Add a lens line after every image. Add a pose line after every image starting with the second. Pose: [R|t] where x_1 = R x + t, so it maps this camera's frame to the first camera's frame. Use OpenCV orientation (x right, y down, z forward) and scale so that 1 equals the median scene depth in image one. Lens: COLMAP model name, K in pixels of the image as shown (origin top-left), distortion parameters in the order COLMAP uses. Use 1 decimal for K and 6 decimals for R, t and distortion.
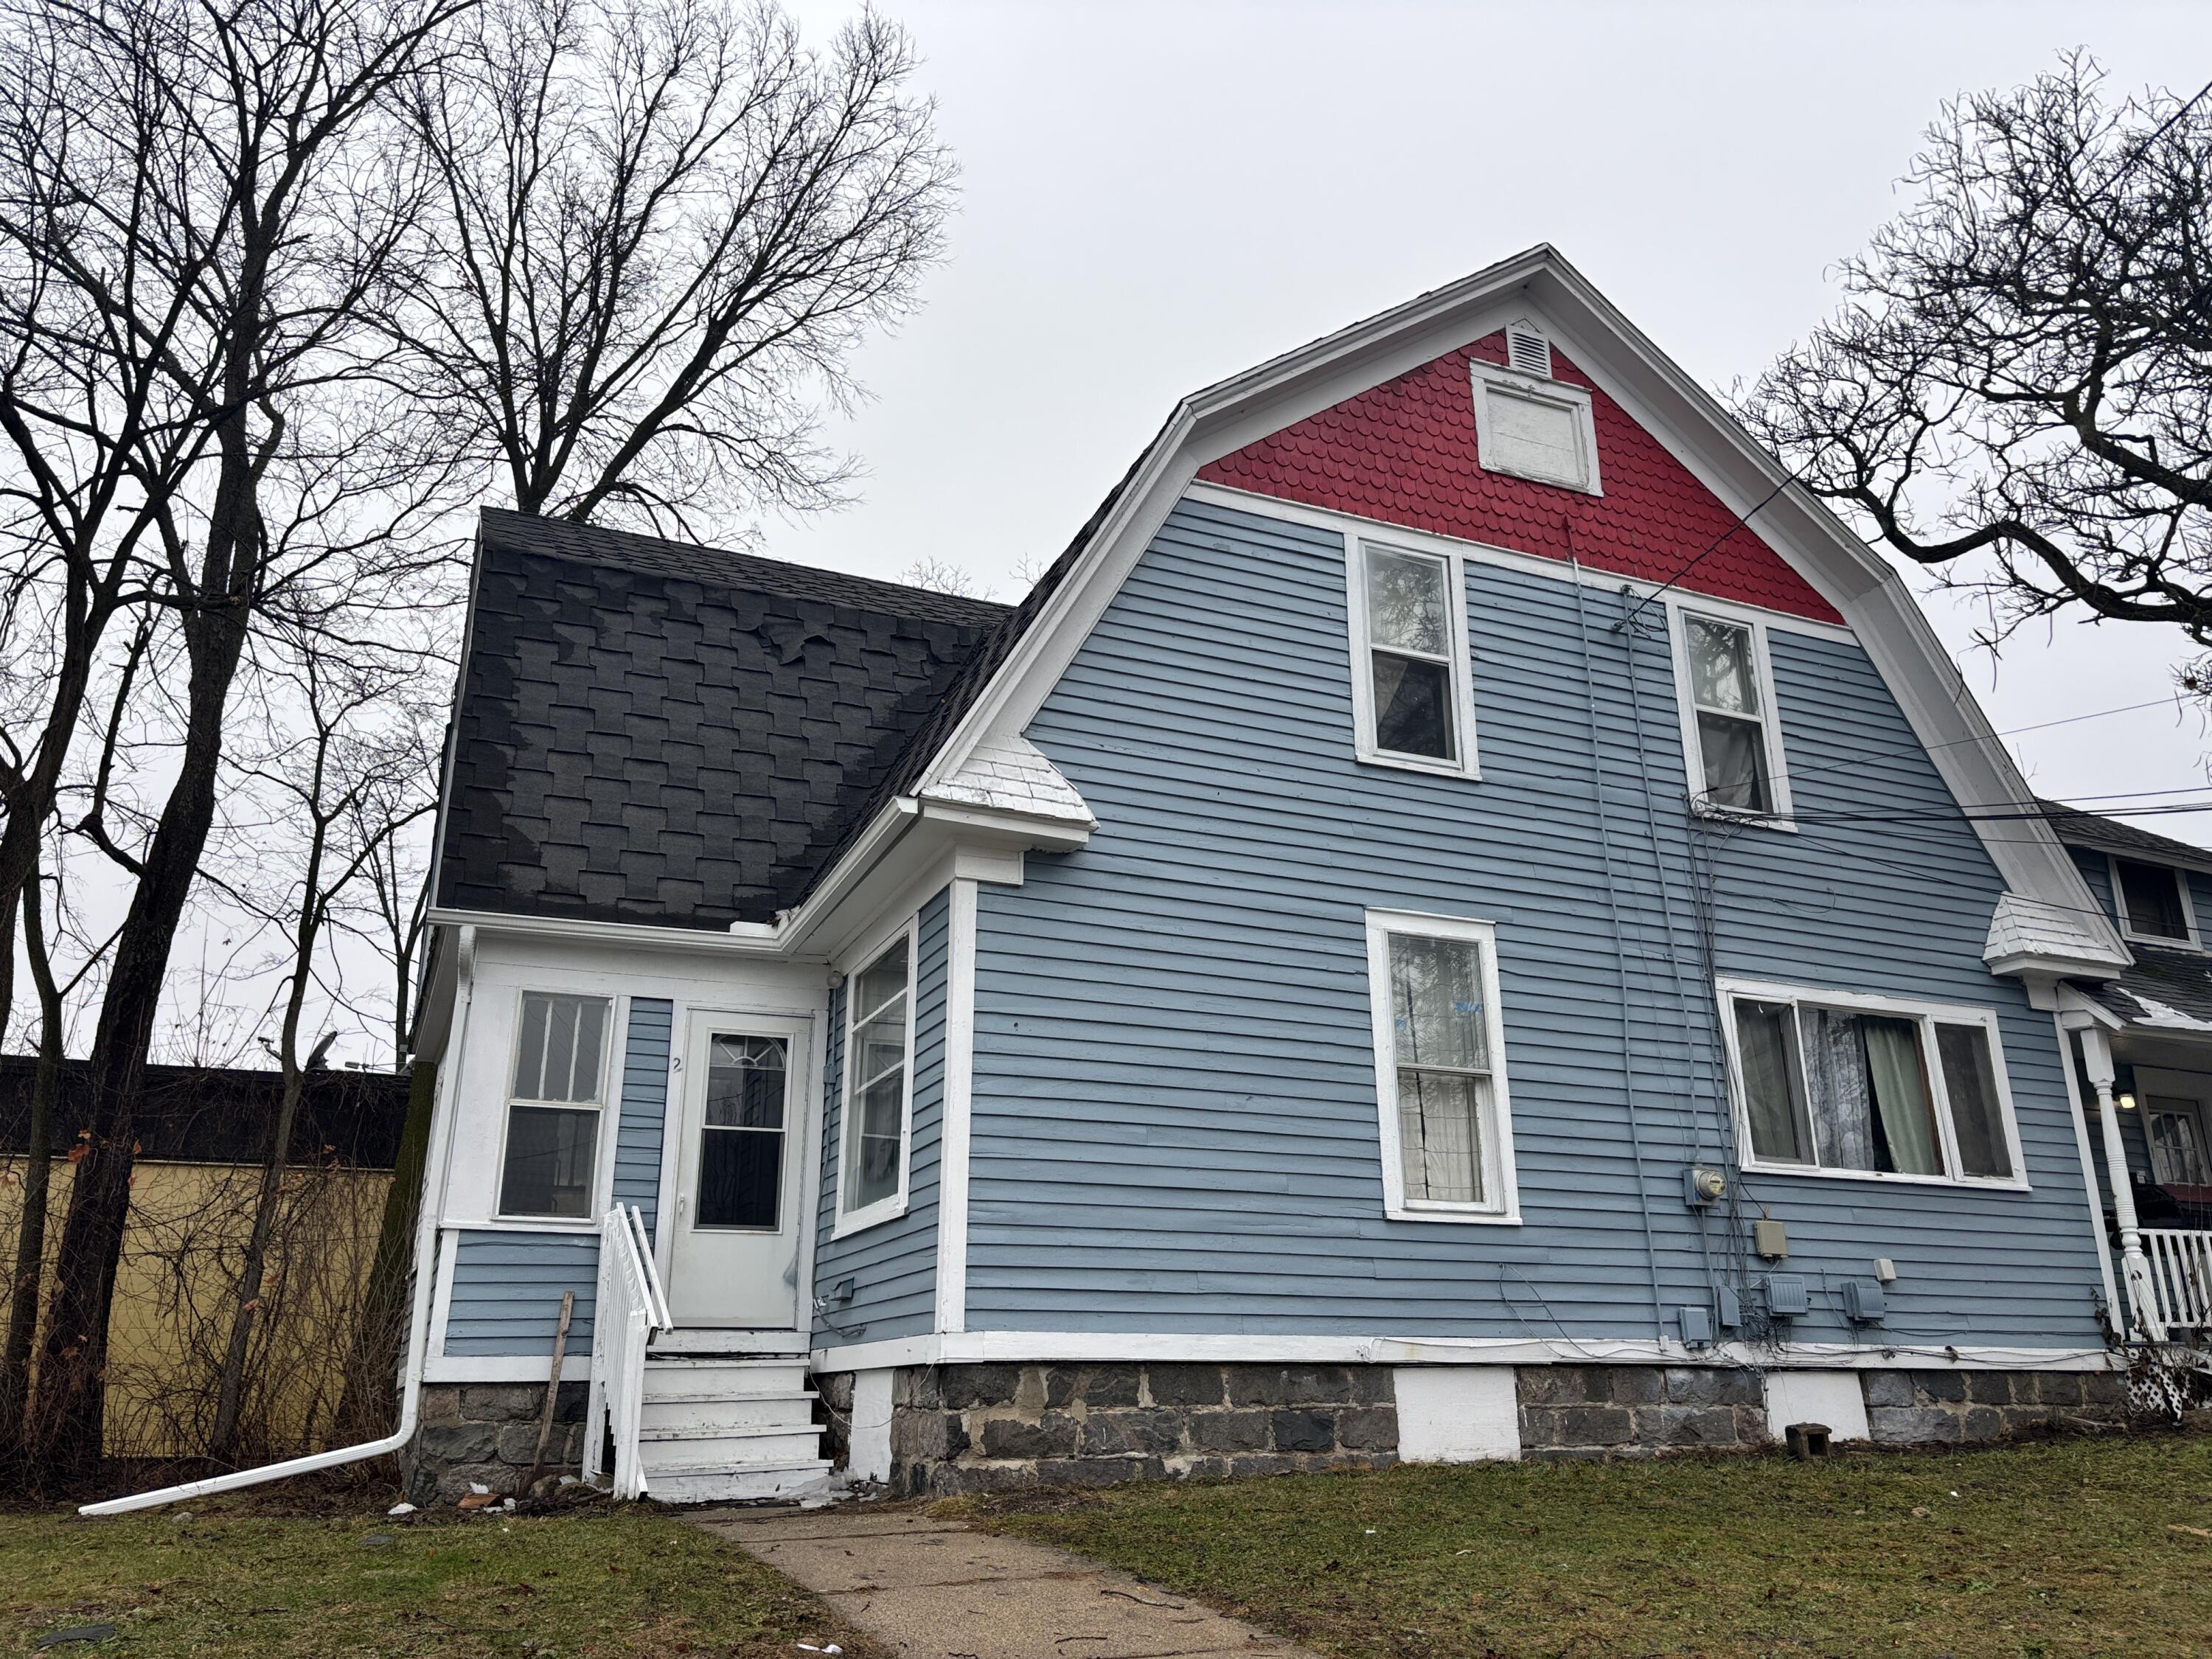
lens RADIAL K [[1671.3, 0, 1106.0], [0, 1671.3, 829.5], [0, 0, 1]] dist [-0.005285, -0.002452]
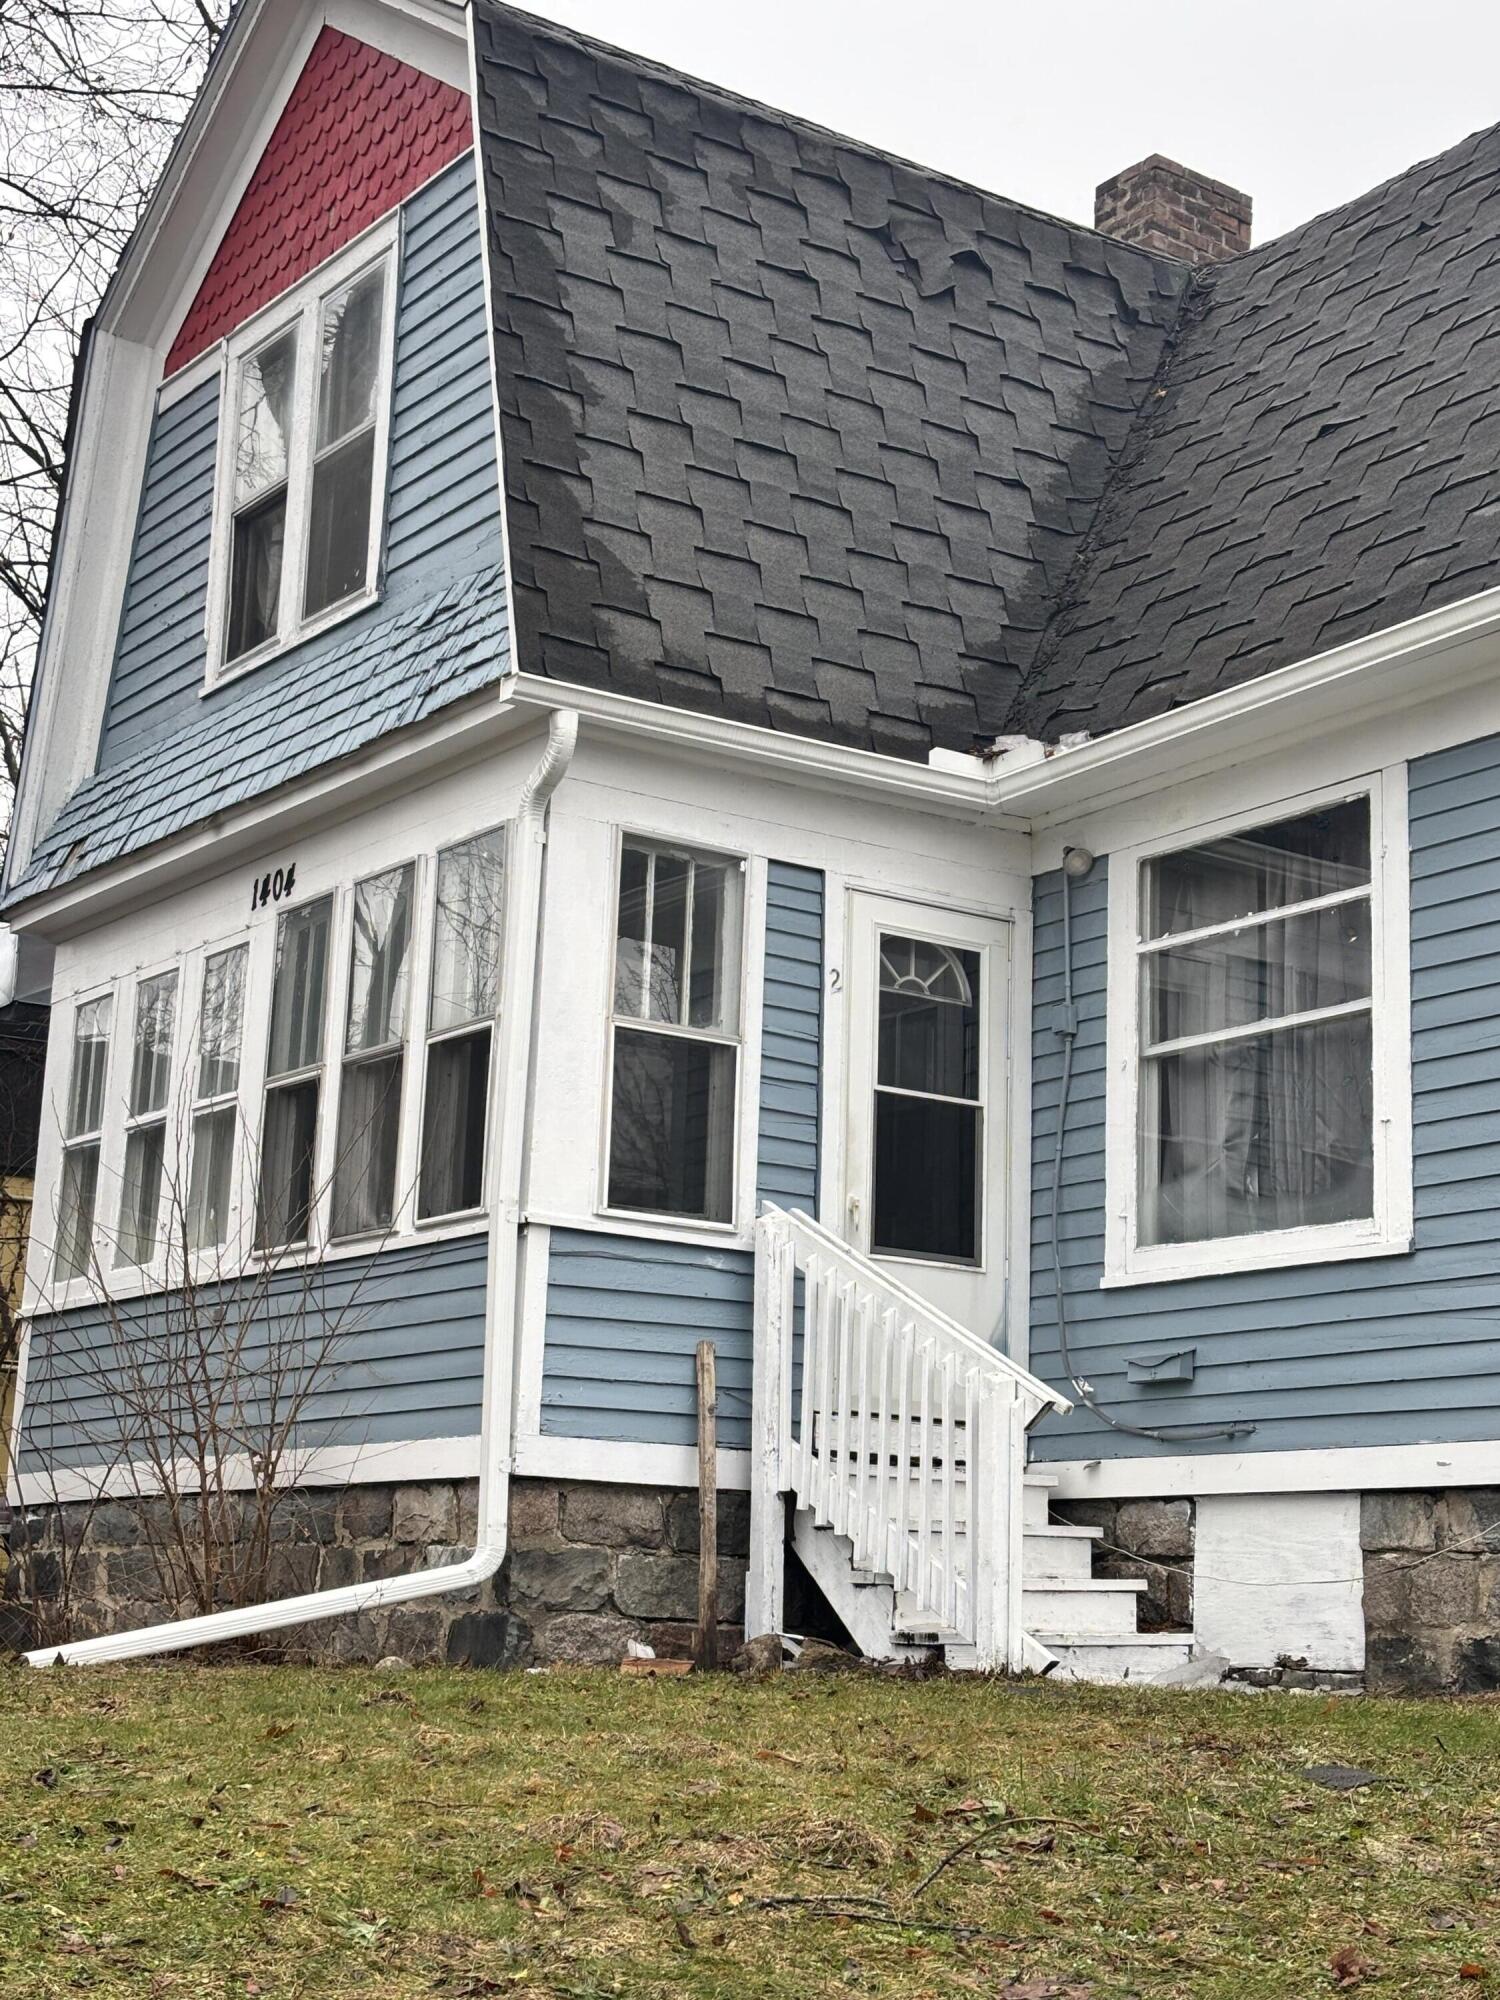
lens RADIAL K [[3139.6, 0, 750.0], [0, 3139.6, 1000.0], [0, 0, 1]] dist [0.251969, -1.855081]
pose [[0.979117, 0.083910, 0.185172, -0.494345], [-0.105517, 0.988305, 0.110086, 0.028708], [-0.173770, -0.127326, 0.976520, -0.080252]]
